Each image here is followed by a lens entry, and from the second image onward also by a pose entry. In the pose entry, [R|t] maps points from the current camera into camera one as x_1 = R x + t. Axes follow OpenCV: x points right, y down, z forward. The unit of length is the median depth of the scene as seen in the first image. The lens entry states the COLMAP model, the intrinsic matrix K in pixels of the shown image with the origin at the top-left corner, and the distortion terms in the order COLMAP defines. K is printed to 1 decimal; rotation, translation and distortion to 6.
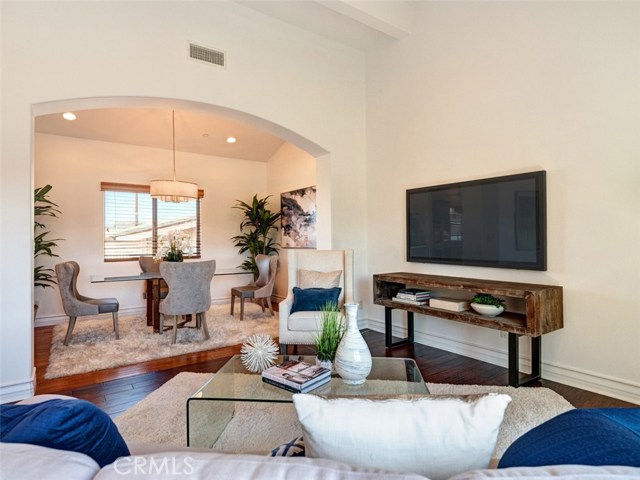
lens RADIAL K [[352.7, 0, 320.4], [0, 352.7, 241.7], [0, 0, 1]] dist [0.002863, -0.001515]
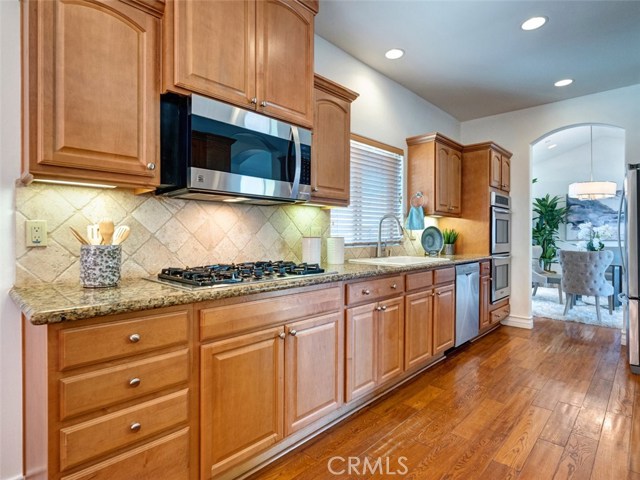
lens RADIAL K [[352.7, 0, 321.9], [0, 352.7, 235.9], [0, 0, 1]] dist [0.002863, -0.001515]
pose [[0.973631, 0.005936, 0.228051, -1.242908], [-0.006915, 0.999970, 0.003498, 0.004353], [-0.228023, -0.004983, 0.973643, 0.048261]]
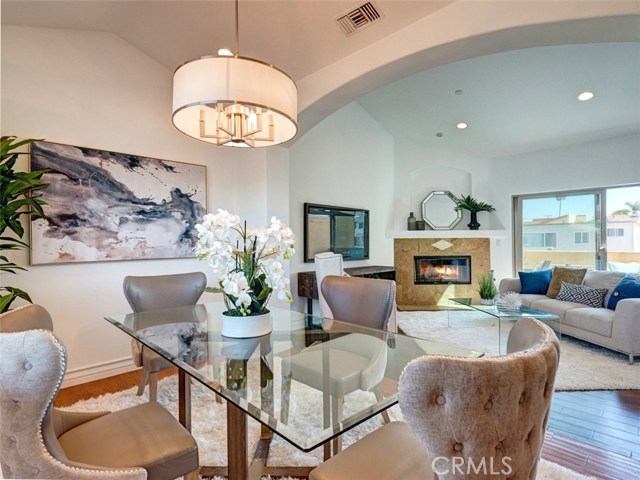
lens RADIAL K [[352.7, 0, 315.6], [0, 352.7, 241.1], [0, 0, 1]] dist [0.002863, -0.001515]
pose [[-0.157006, 0.005438, 0.987583, -0.628824], [0.008981, 0.999951, -0.004078, -0.007520], [-0.987557, 0.008229, -0.157047, 0.772724]]
